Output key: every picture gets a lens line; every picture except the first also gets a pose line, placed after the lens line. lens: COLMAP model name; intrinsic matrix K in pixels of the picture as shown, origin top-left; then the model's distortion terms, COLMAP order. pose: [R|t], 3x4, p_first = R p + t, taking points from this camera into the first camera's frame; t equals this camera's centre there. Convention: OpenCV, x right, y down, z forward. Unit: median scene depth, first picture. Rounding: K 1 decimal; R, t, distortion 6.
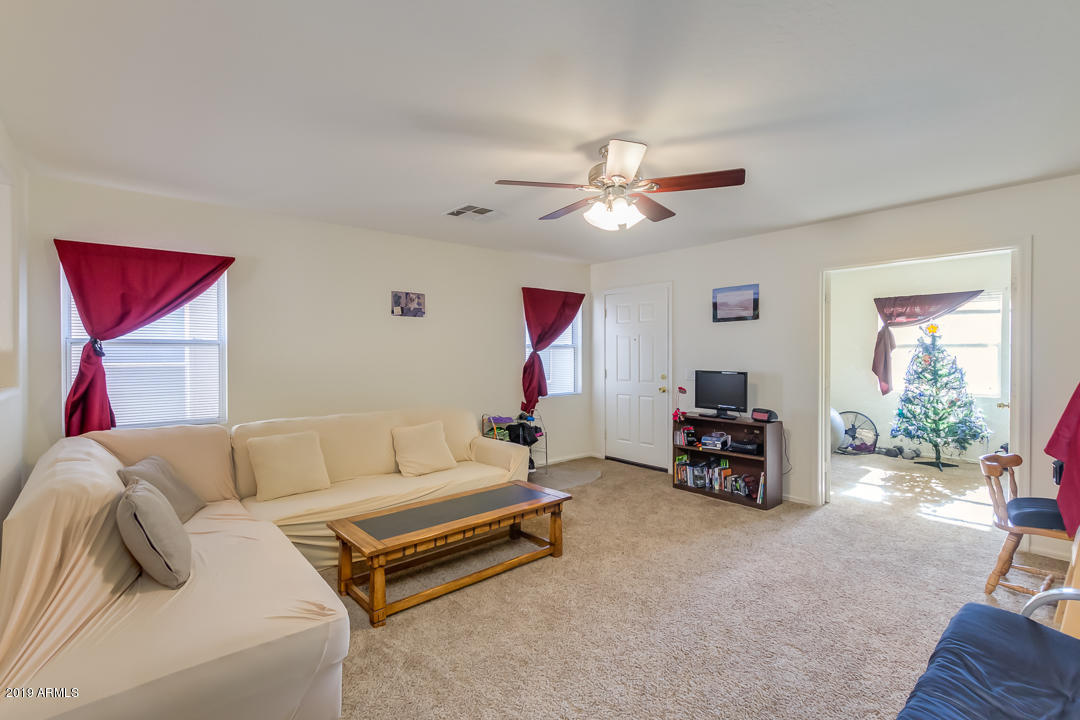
lens RADIAL K [[499.6, 0, 544.0], [0, 499.6, 350.6], [0, 0, 1]] dist [0.007517, -0.004587]
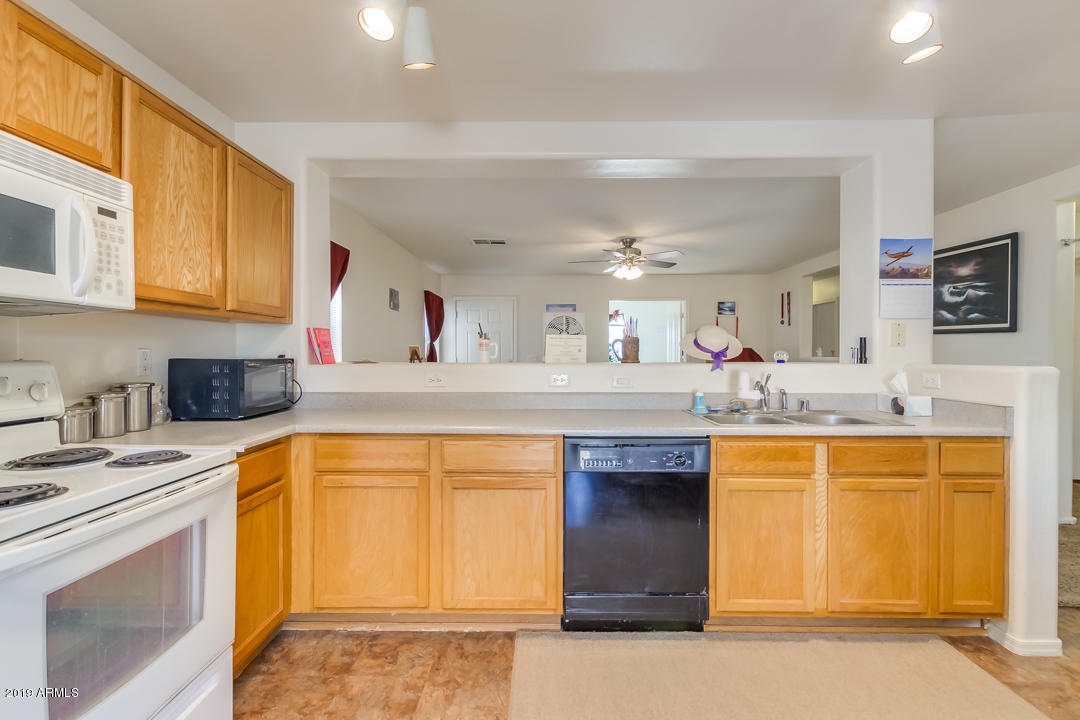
lens RADIAL K [[499.6, 0, 541.3], [0, 499.6, 353.8], [0, 0, 1]] dist [0.007517, -0.004587]
pose [[0.666318, -0.000585, 0.745667, -0.931236], [-0.004234, 0.999981, 0.004568, 0.028022], [-0.745655, -0.006201, 0.666303, -0.042401]]
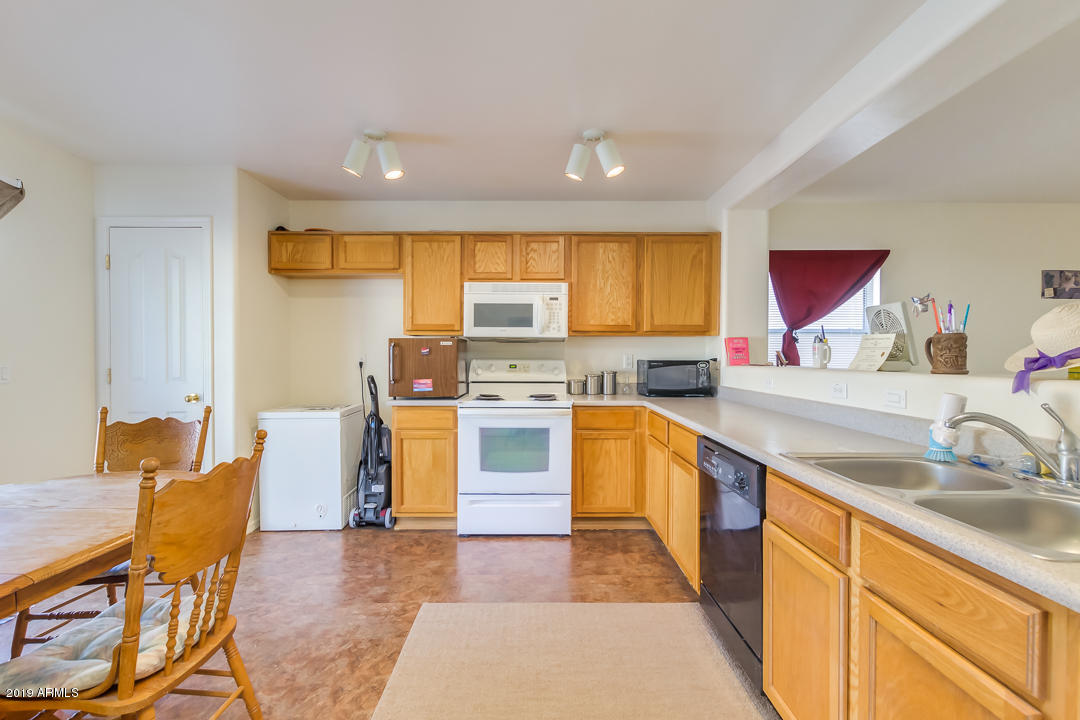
lens RADIAL K [[499.6, 0, 539.4], [0, 499.6, 360.2], [0, 0, 1]] dist [0.007517, -0.004587]
pose [[0.750519, 0.009864, -0.660775, -0.378982], [-0.001849, 0.999916, 0.012826, 0.026830], [0.660846, -0.008405, 0.750474, -0.224744]]
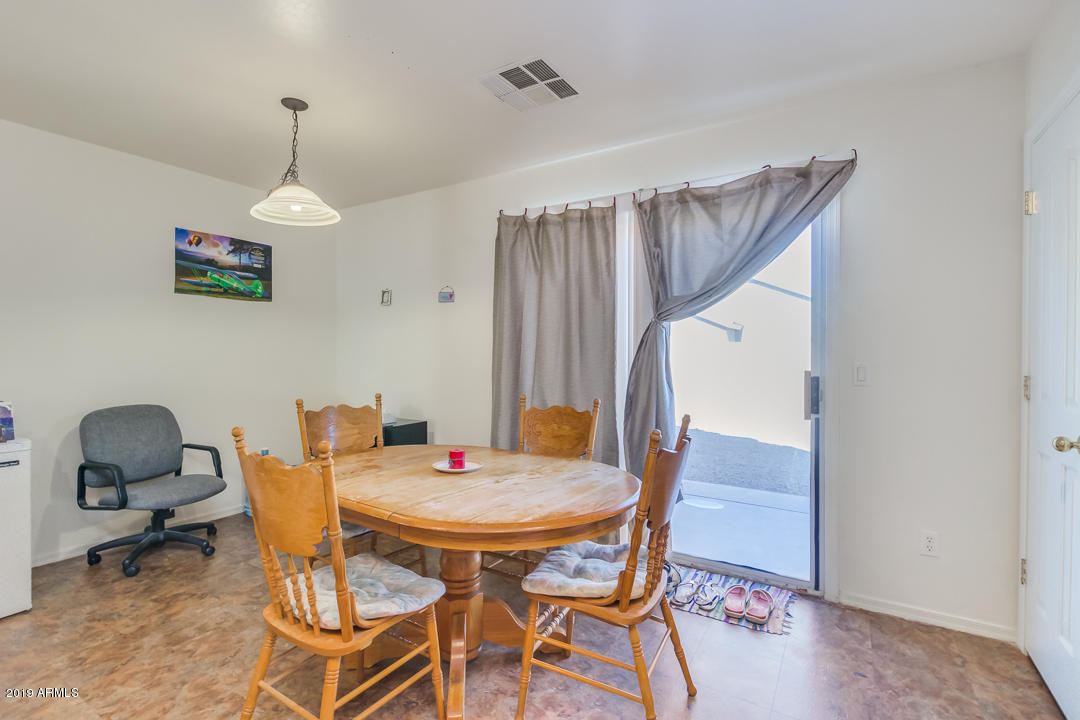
lens RADIAL K [[499.6, 0, 539.5], [0, 499.6, 355.8], [0, 0, 1]] dist [0.007517, -0.004587]
pose [[-0.957009, 0.000984, -0.290057, -0.772391], [-0.001033, 0.999976, 0.006801, 0.029099], [0.290057, 0.006809, -0.956985, 0.203466]]
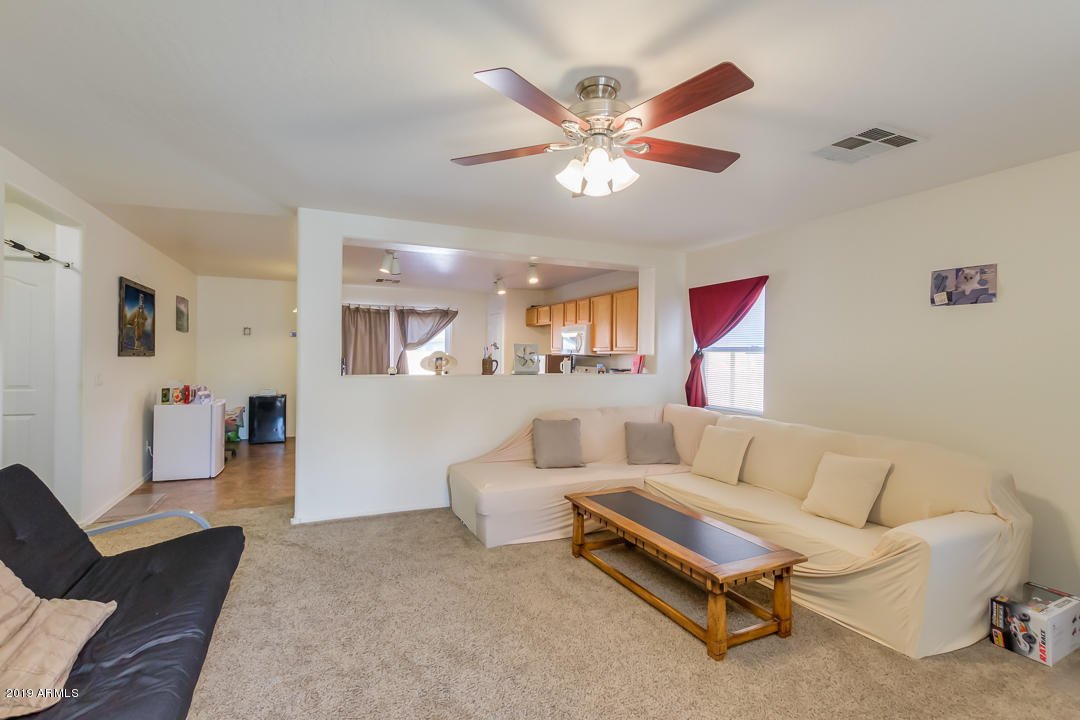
lens RADIAL K [[499.6, 0, 532.9], [0, 499.6, 353.9], [0, 0, 1]] dist [0.007517, -0.004587]
pose [[-0.303213, -0.001739, -0.952921, 0.525621], [-0.006580, 0.999978, 0.000269, -0.000697], [0.952900, 0.006352, -0.303218, 0.674944]]
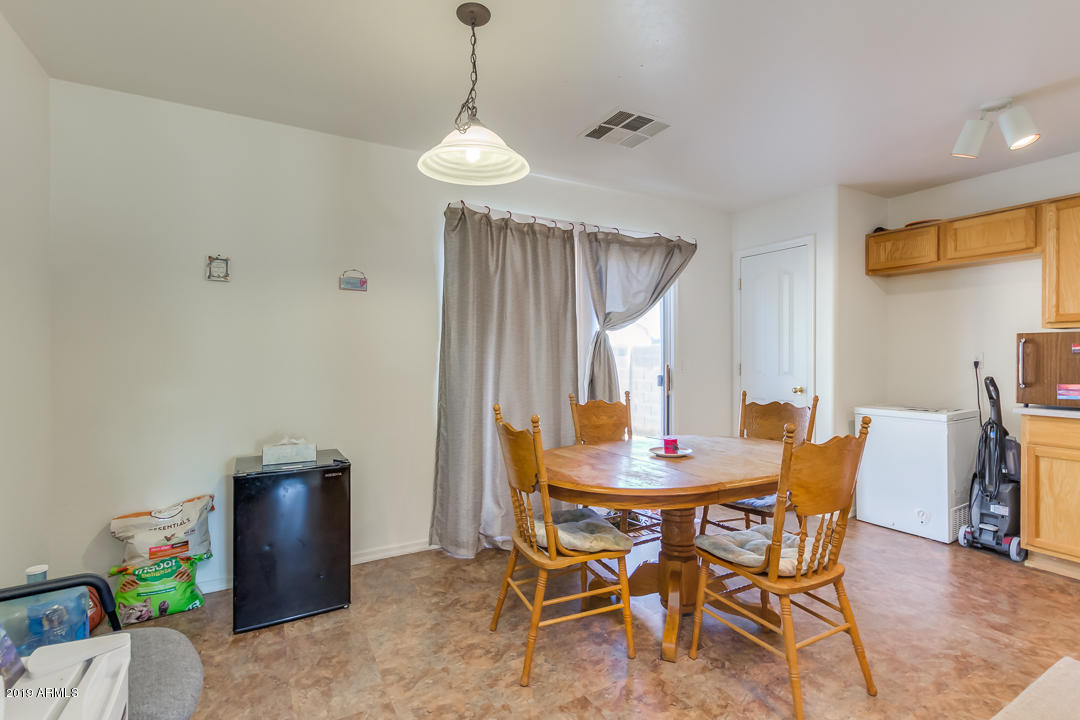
lens RADIAL K [[499.6, 0, 540.7], [0, 499.6, 357.4], [0, 0, 1]] dist [0.007517, -0.004587]
pose [[-0.212387, 0.008414, -0.977149, -0.300529], [0.003313, 0.999963, 0.007891, 0.027433], [0.977180, -0.001561, -0.212408, -0.262973]]
